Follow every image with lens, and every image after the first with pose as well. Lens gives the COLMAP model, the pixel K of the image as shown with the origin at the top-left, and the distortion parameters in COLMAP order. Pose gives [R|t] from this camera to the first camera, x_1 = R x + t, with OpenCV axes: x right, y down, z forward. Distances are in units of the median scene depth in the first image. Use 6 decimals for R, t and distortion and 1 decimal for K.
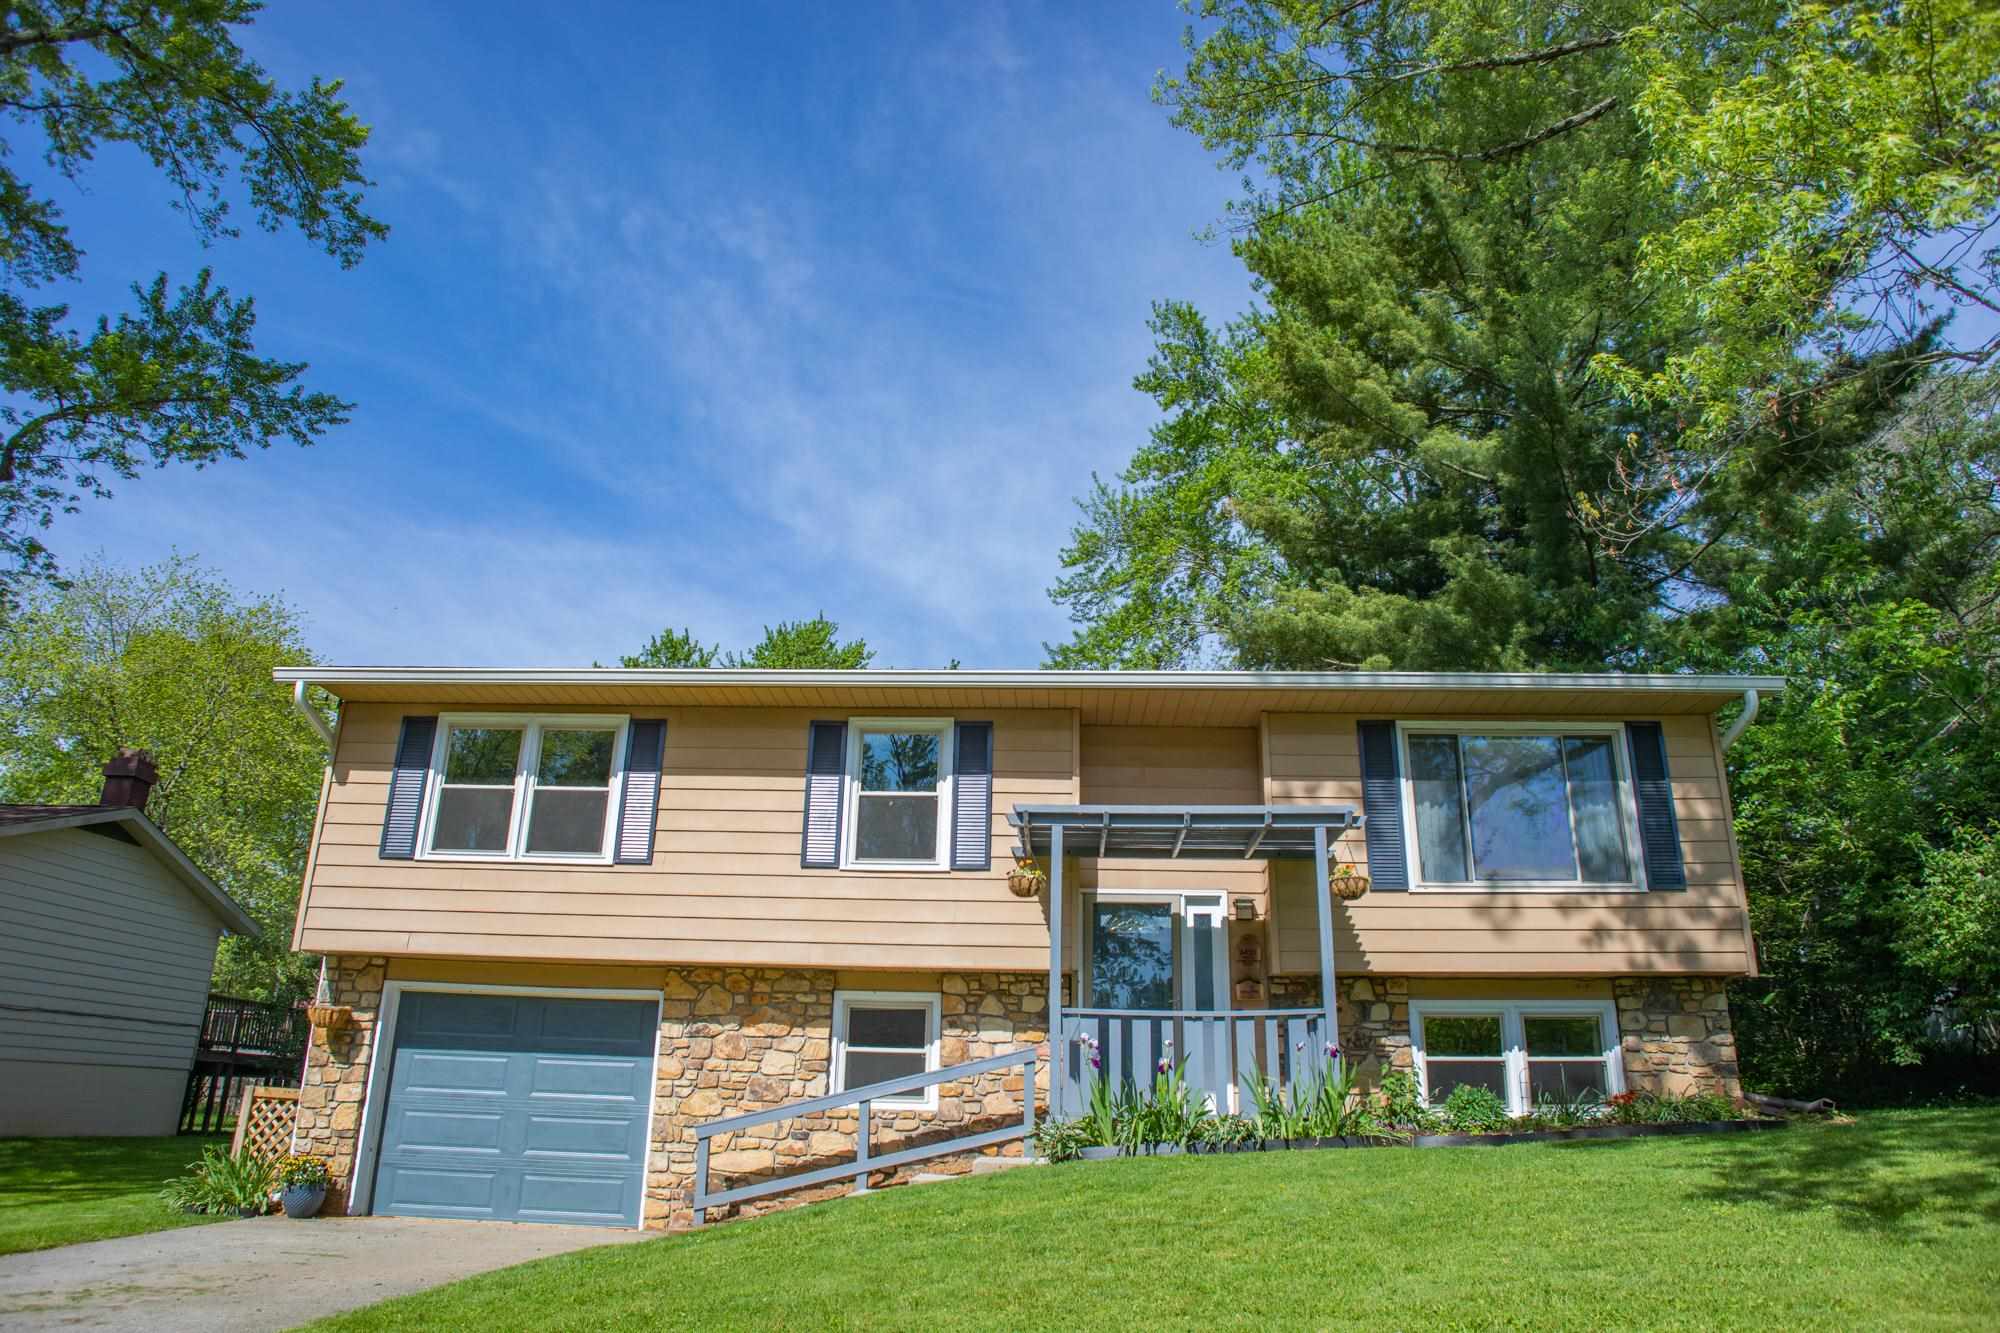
lens RADIAL K [[1275.9, 0, 1006.0], [0, 1275.9, 659.2], [0, 0, 1]] dist [-0.090665, 0.036111]
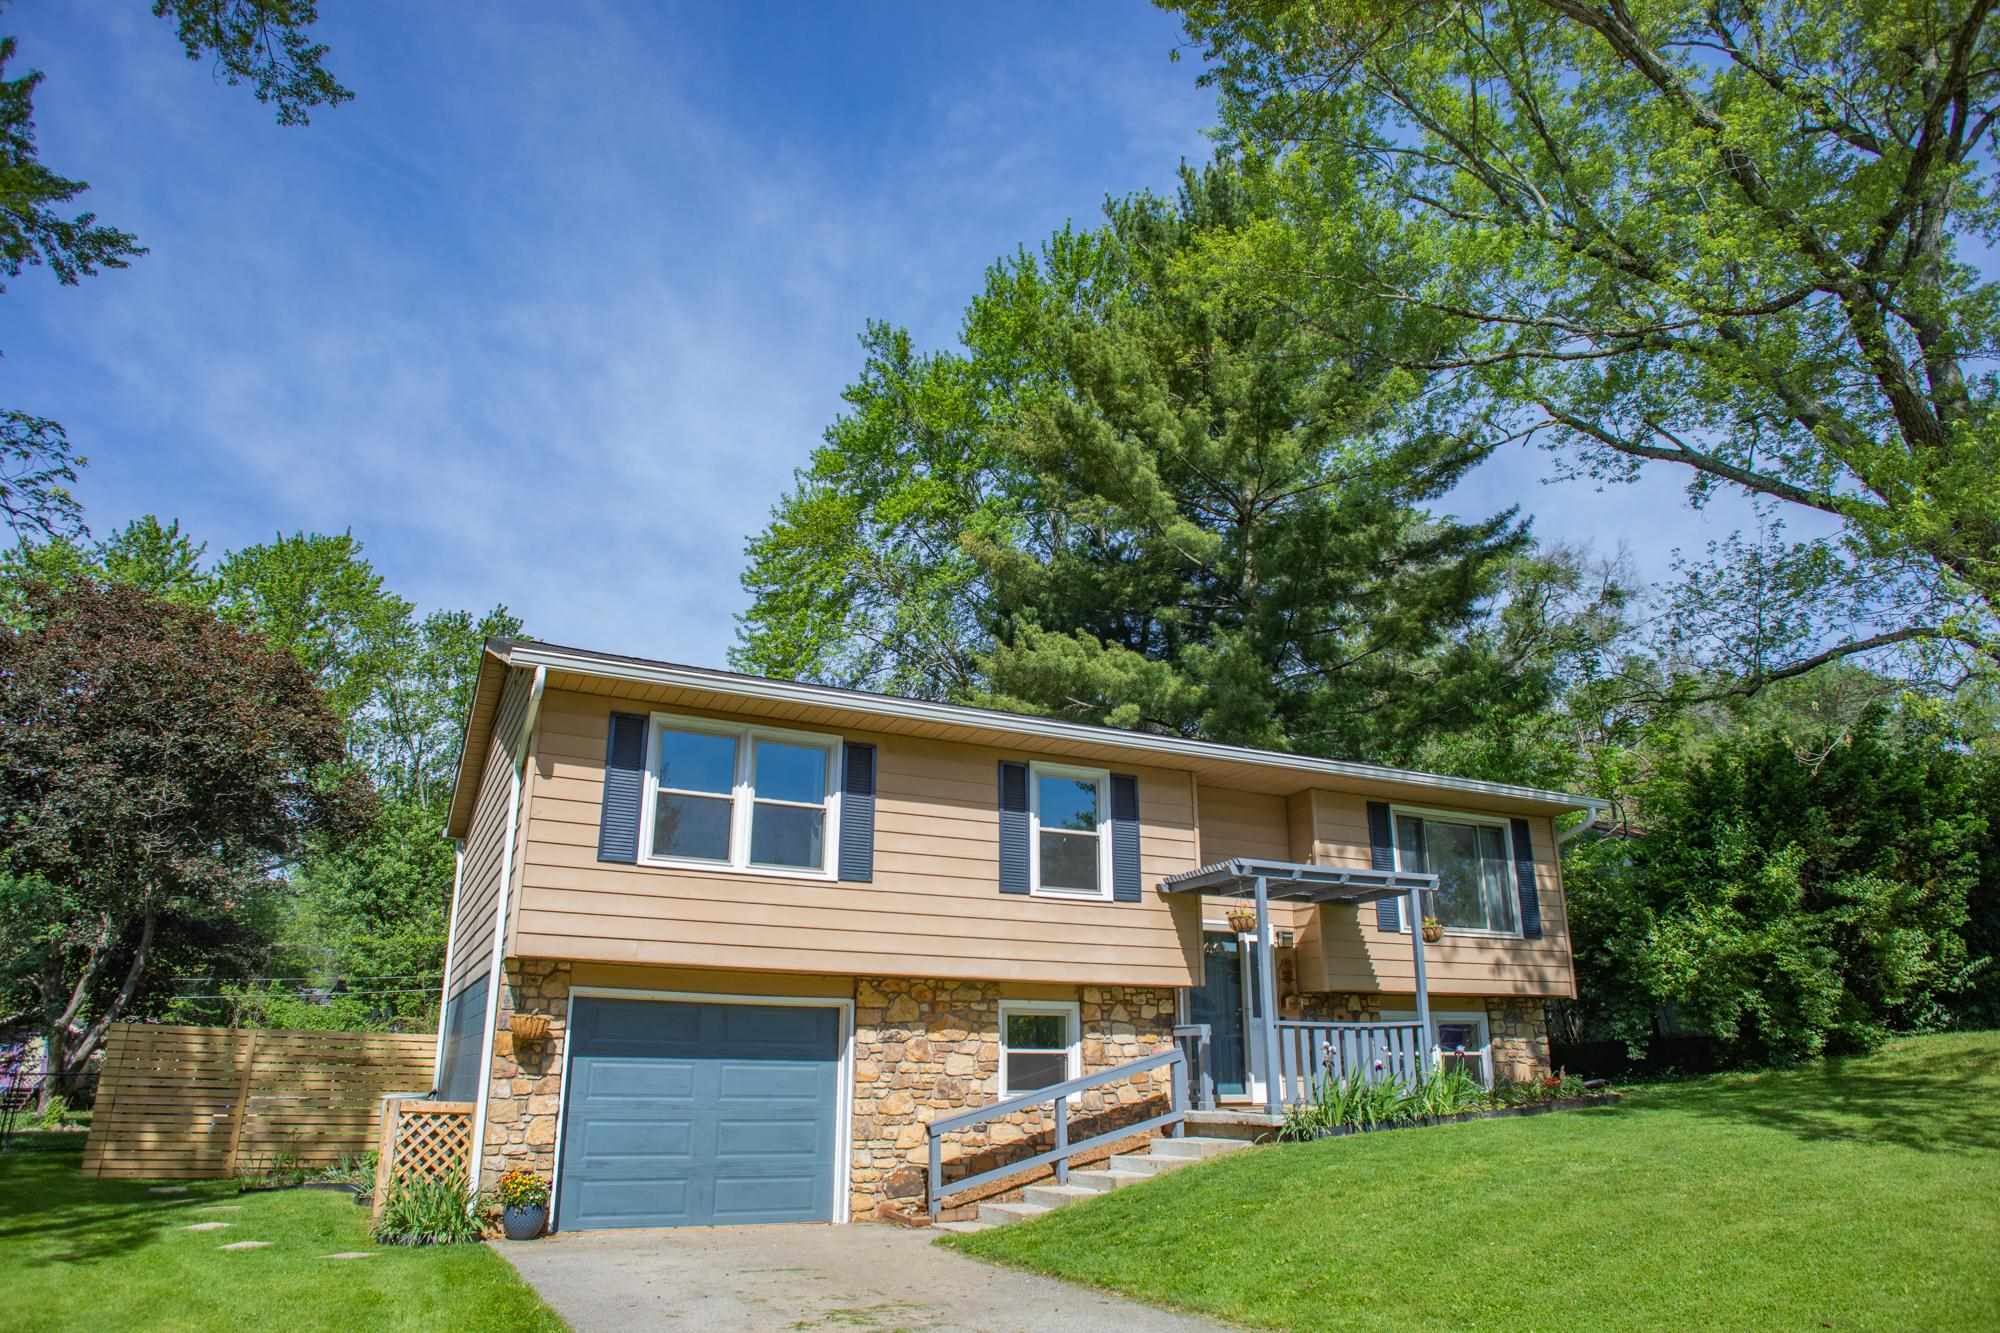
lens RADIAL K [[1275.9, 0, 1040.6], [0, 1275.9, 646.3], [0, 0, 1]] dist [-0.090665, 0.036111]
pose [[0.867394, 0.142643, 0.476739, -0.698578], [-0.149136, 0.988515, -0.024426, -0.030240], [-0.474748, -0.049912, 0.878705, -0.001664]]
